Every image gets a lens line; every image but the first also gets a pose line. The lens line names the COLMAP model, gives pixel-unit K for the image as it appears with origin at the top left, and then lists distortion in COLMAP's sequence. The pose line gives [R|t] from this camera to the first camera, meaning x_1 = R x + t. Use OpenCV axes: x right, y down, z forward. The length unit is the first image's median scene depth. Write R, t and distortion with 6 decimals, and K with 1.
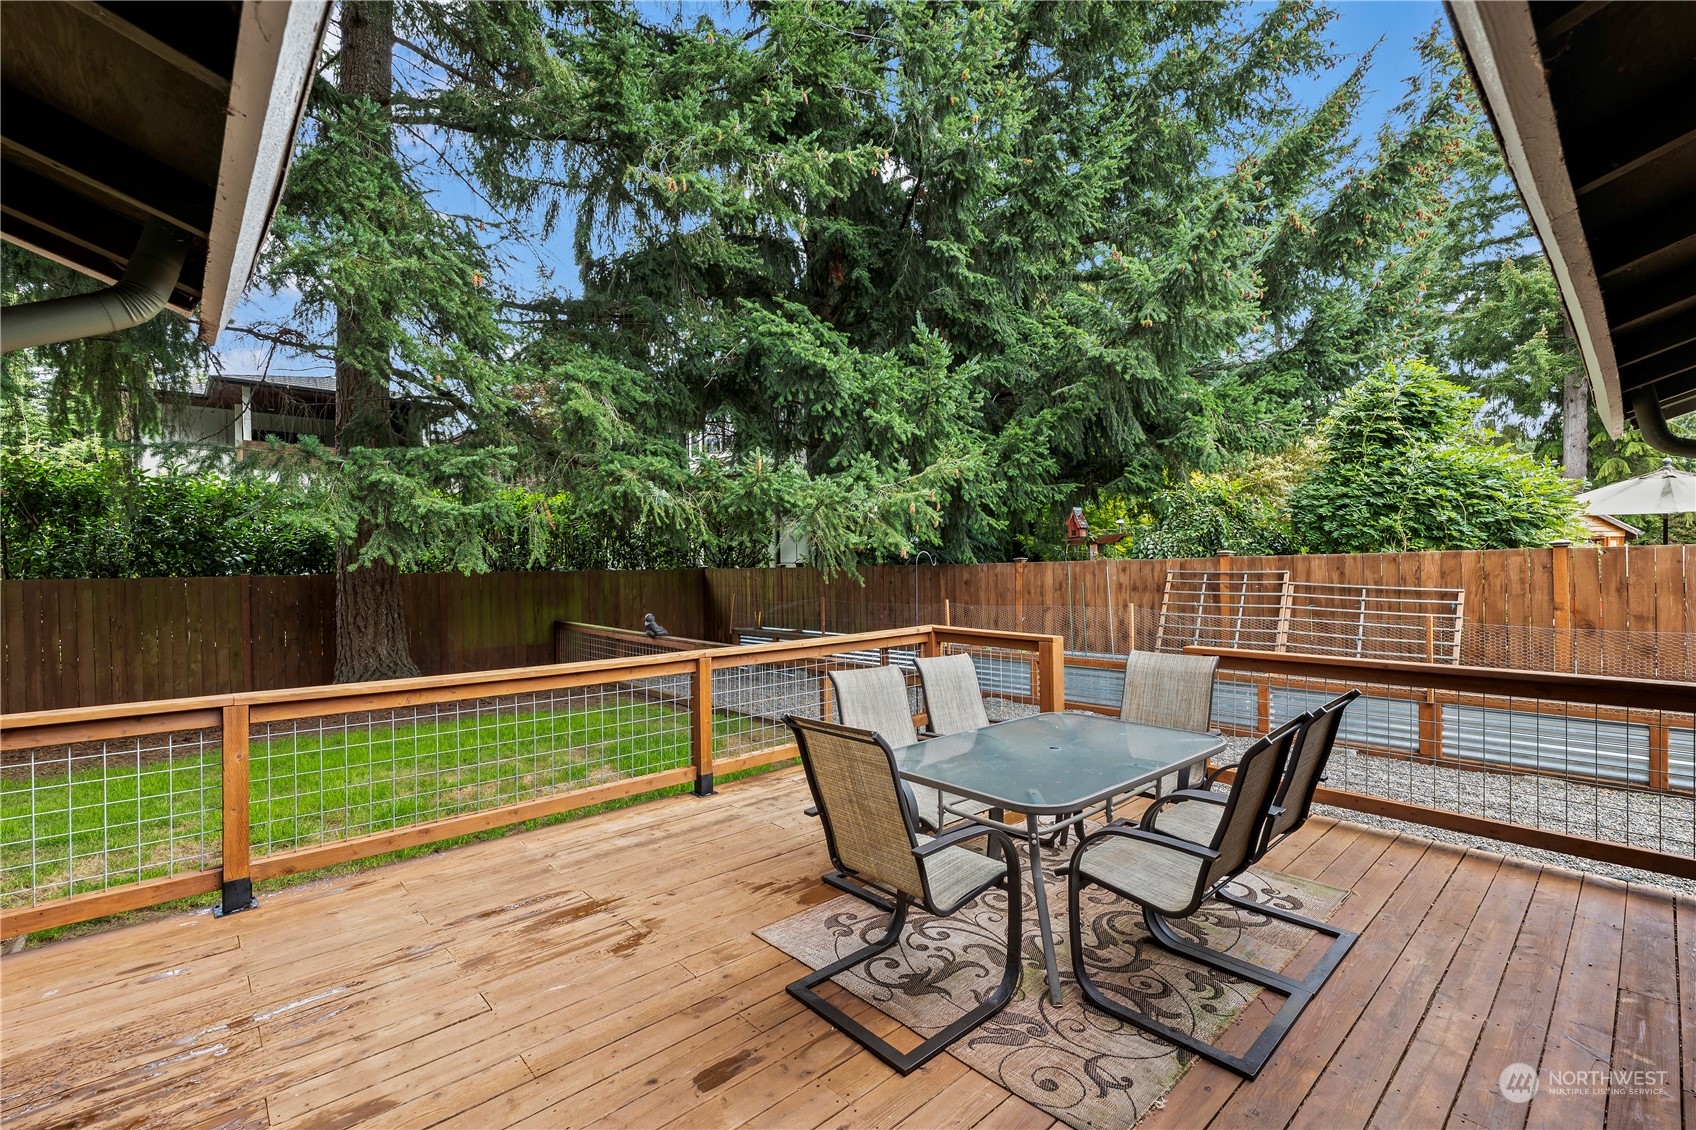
lens RADIAL K [[733.2, 0, 848.0], [0, 733.2, 565.0], [0, 0, 1]] dist [-0.000148, 0.000058]
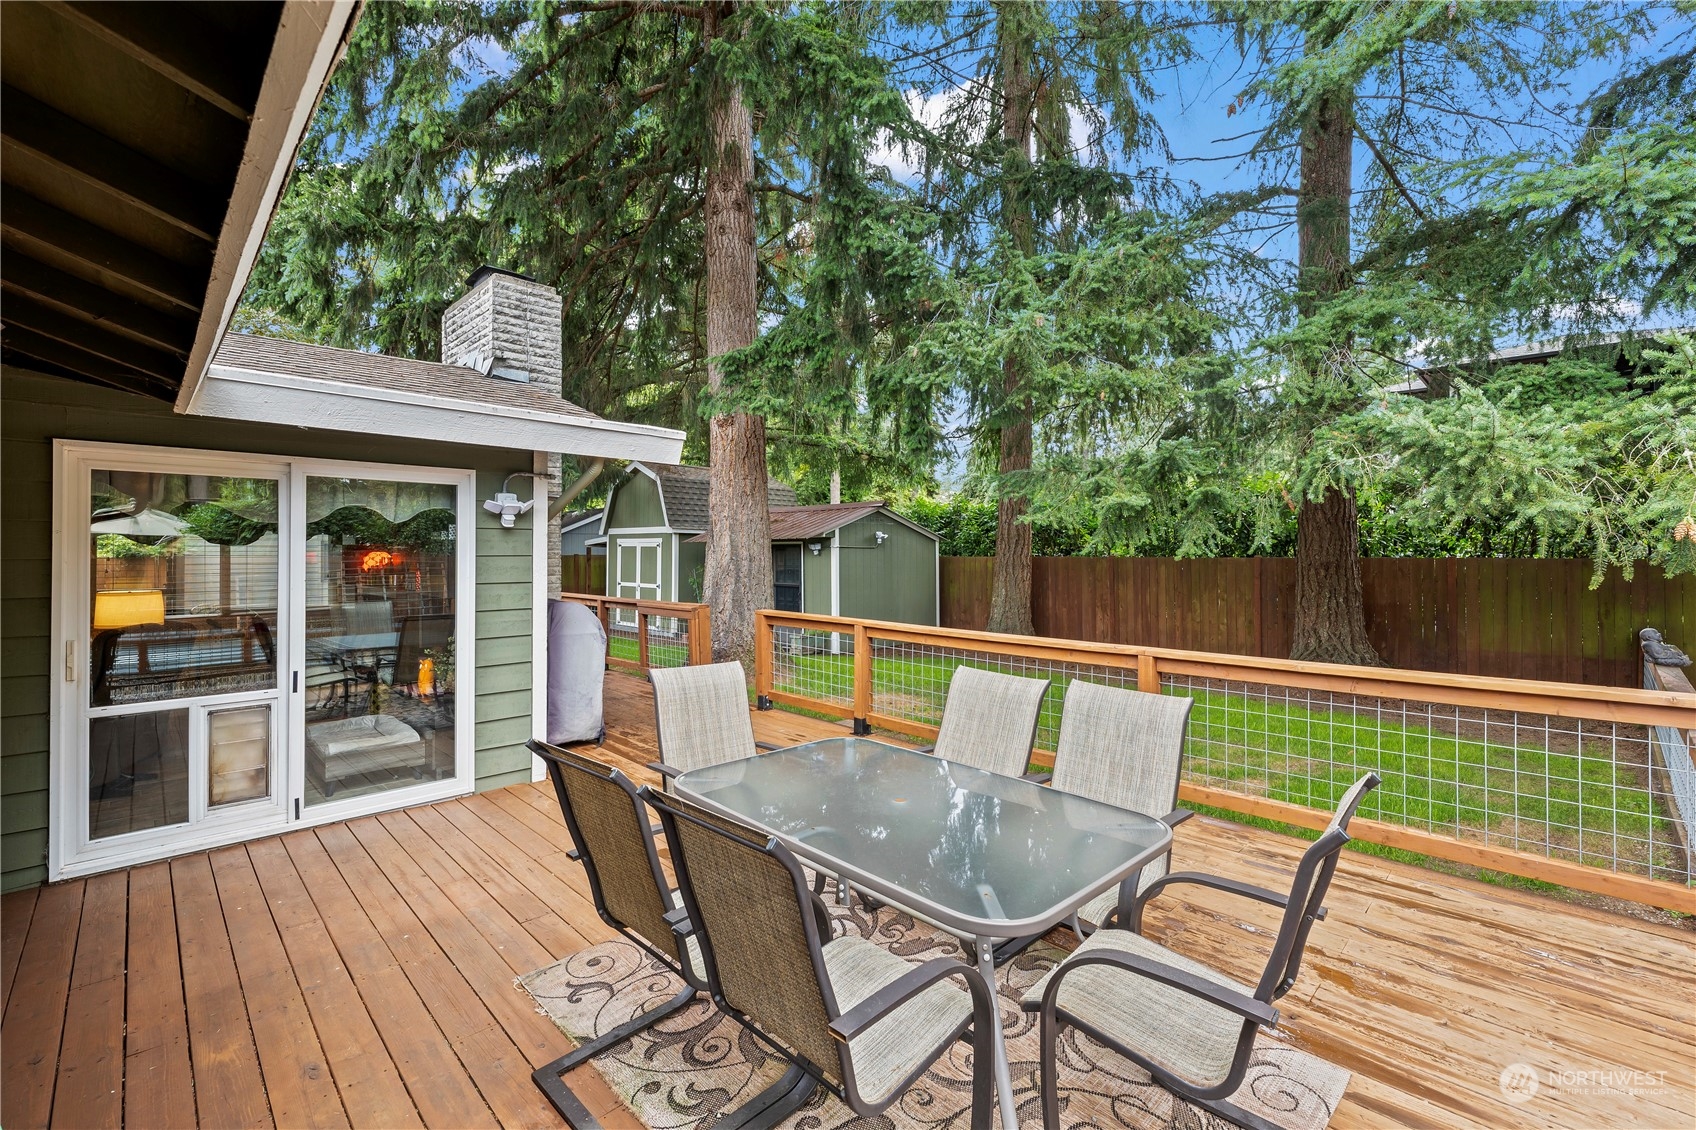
lens RADIAL K [[727.9, 0, 847.2], [0, 727.9, 547.2], [0, 0, 1]] dist [-0.000437, -0.000038]
pose [[0.033919, -0.003233, -0.999419, 0.356128], [0.003794, 0.999988, -0.003106, -0.000516], [0.999417, -0.003687, 0.033931, 0.321579]]
